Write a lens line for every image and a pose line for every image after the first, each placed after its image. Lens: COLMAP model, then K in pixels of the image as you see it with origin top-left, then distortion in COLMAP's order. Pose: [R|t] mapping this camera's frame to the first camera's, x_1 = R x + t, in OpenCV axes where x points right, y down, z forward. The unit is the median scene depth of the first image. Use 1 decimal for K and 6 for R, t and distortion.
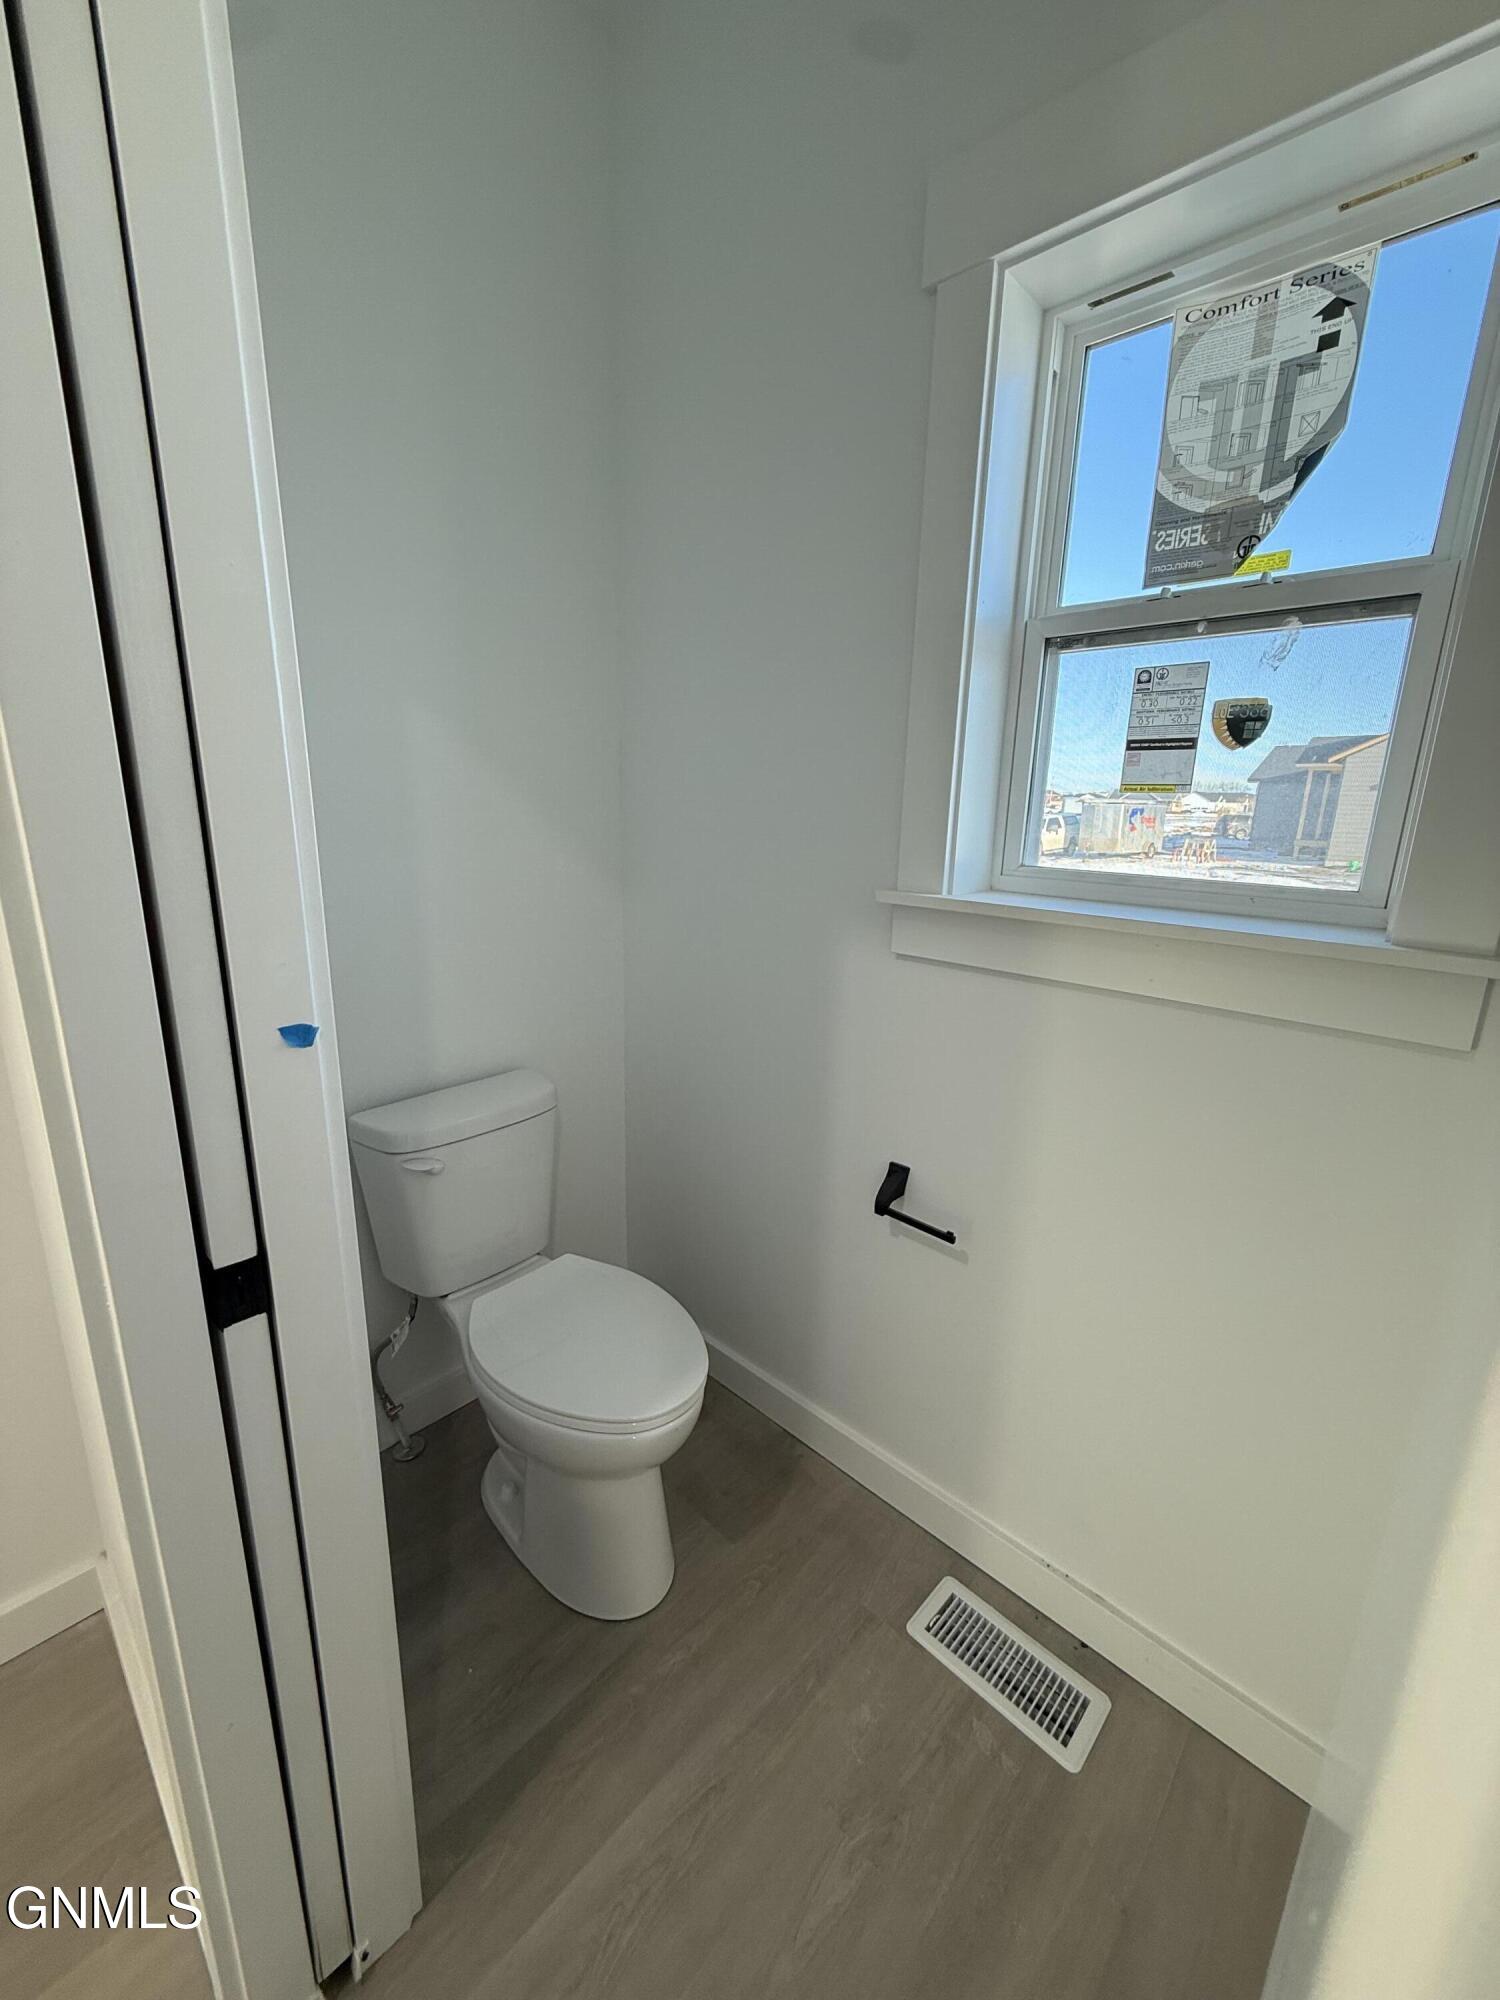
lens RADIAL K [[799.6, 0, 756.4], [0, 799.6, 979.6], [0, 0, 1]] dist [0.000583, -0.000084]
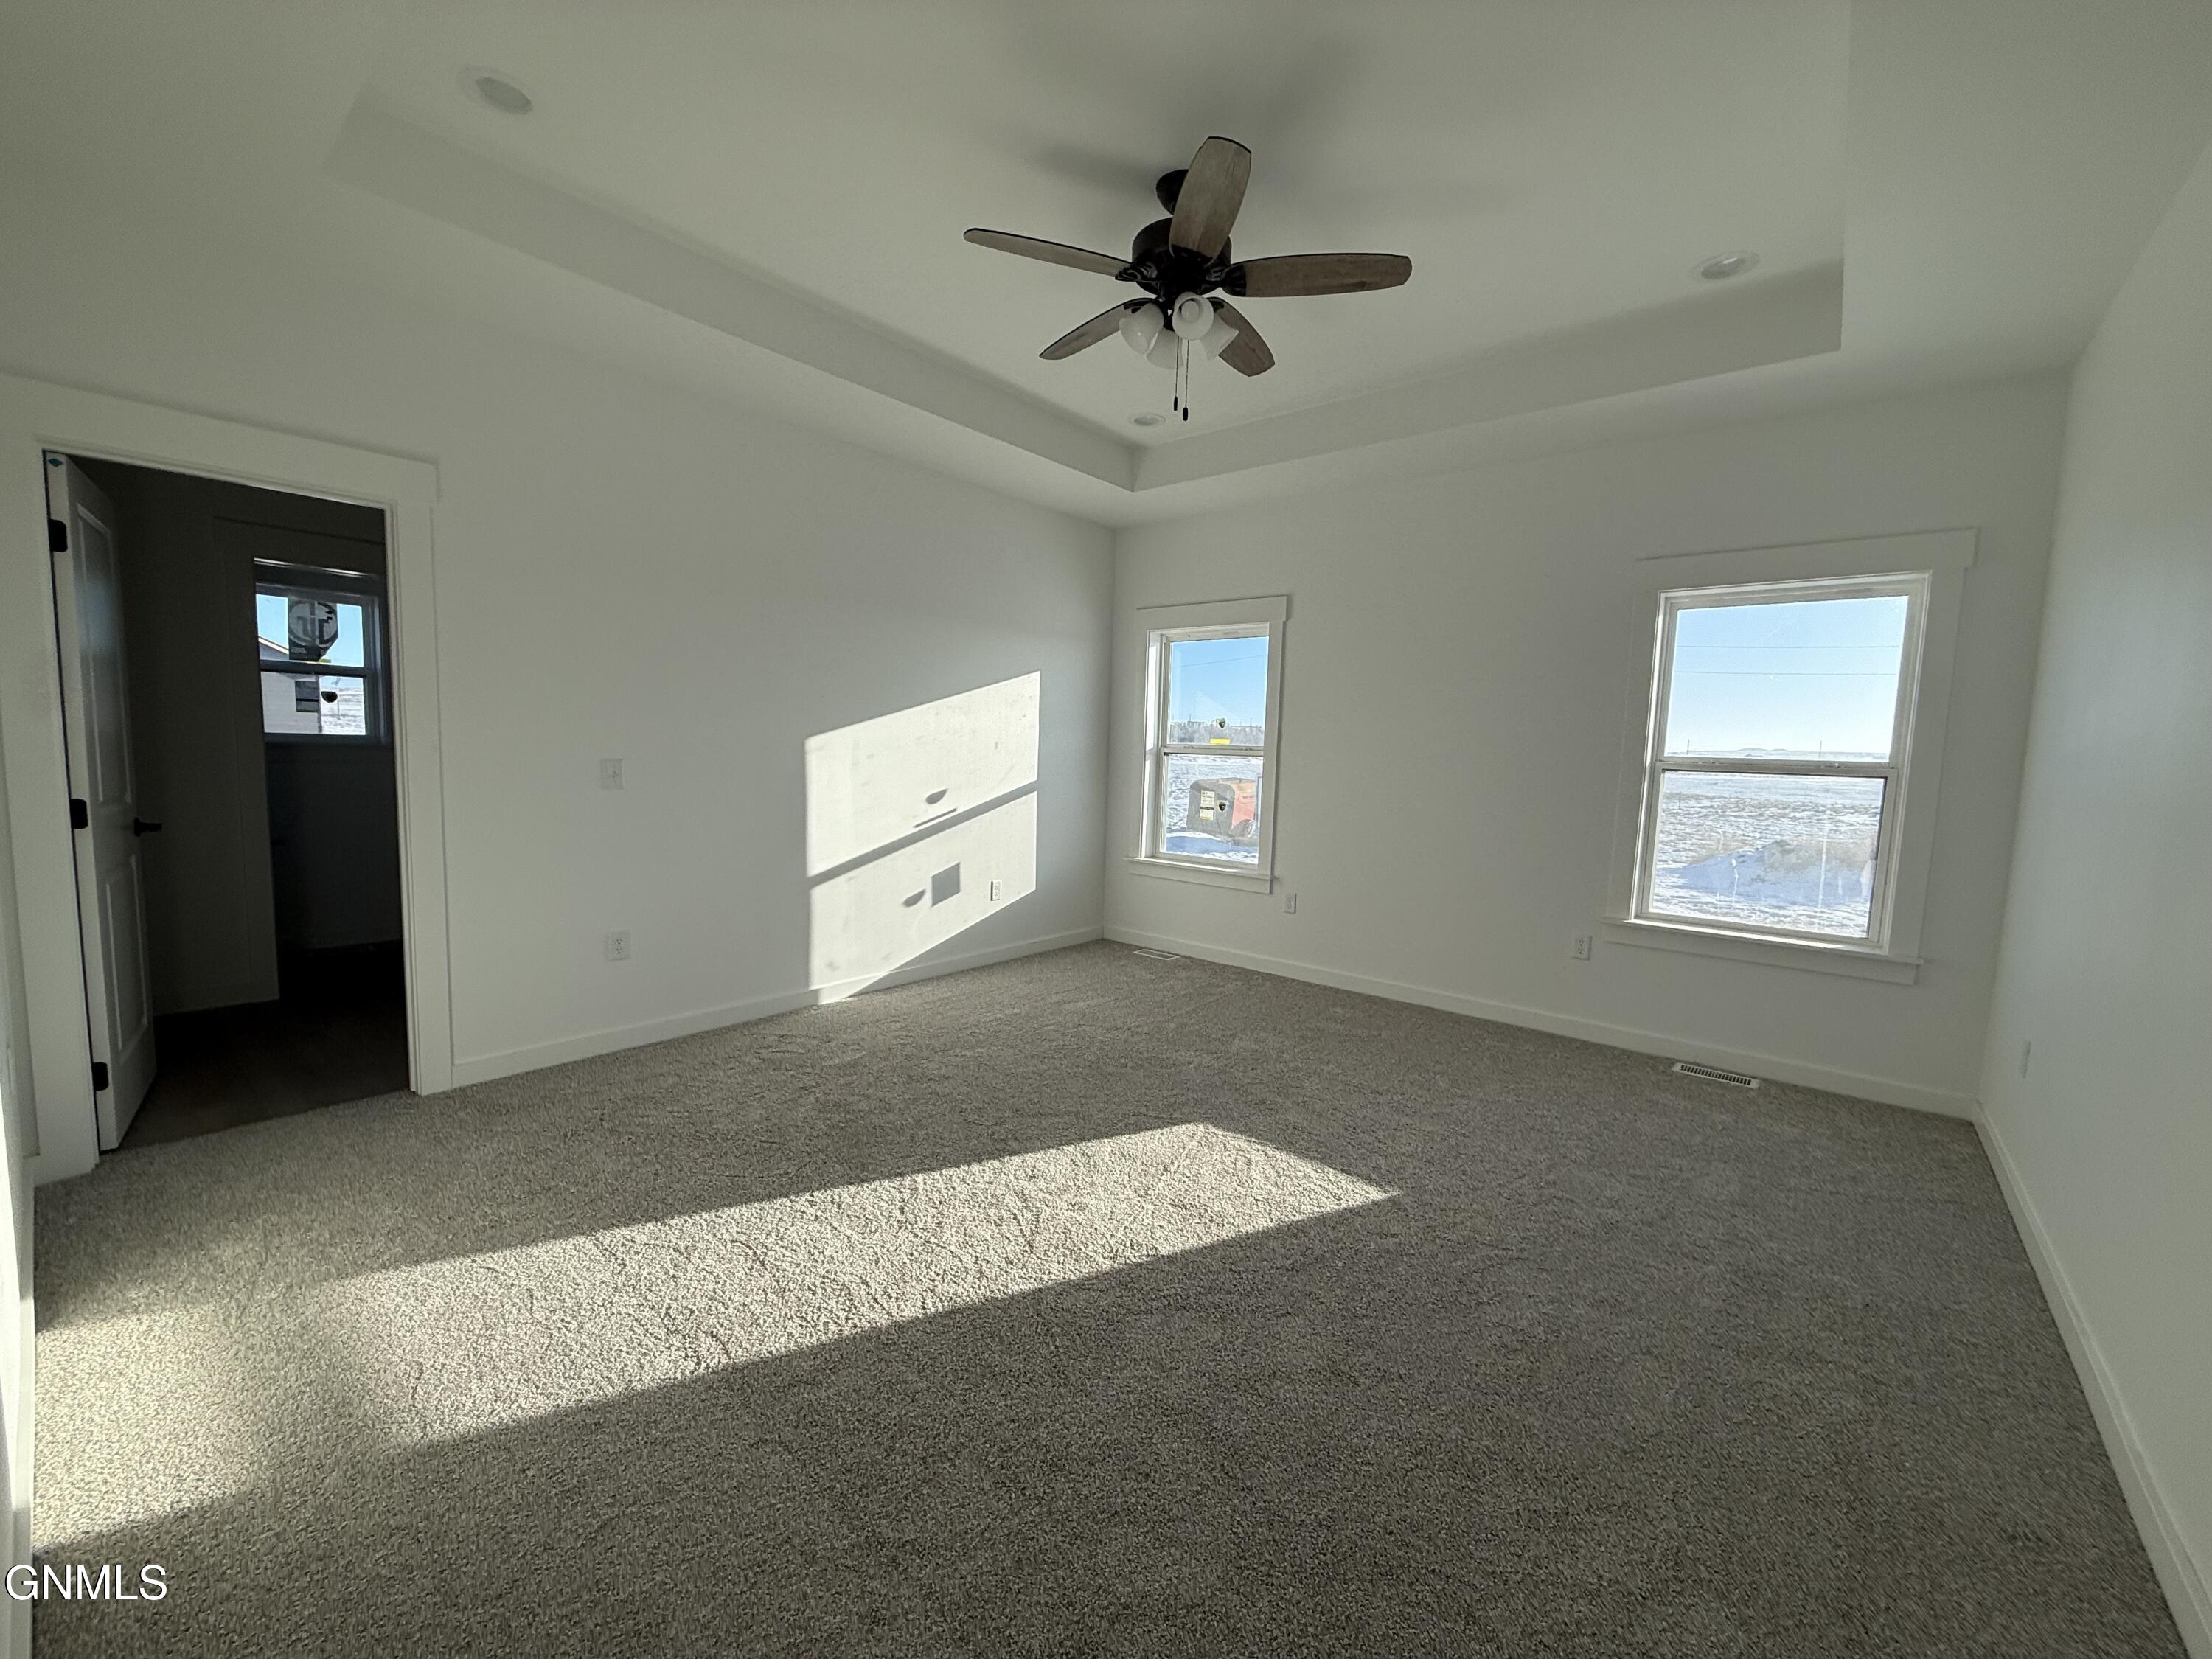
lens RADIAL K [[884.3, 0, 1098.4], [0, 884.3, 826.8], [0, 0, 1]] dist [0.000583, -0.000084]
pose [[-0.063385, -0.119765, 0.990777, -4.517797], [0.202724, 0.970530, 0.130286, 0.582732], [-0.977182, 0.209113, -0.037237, -2.750258]]
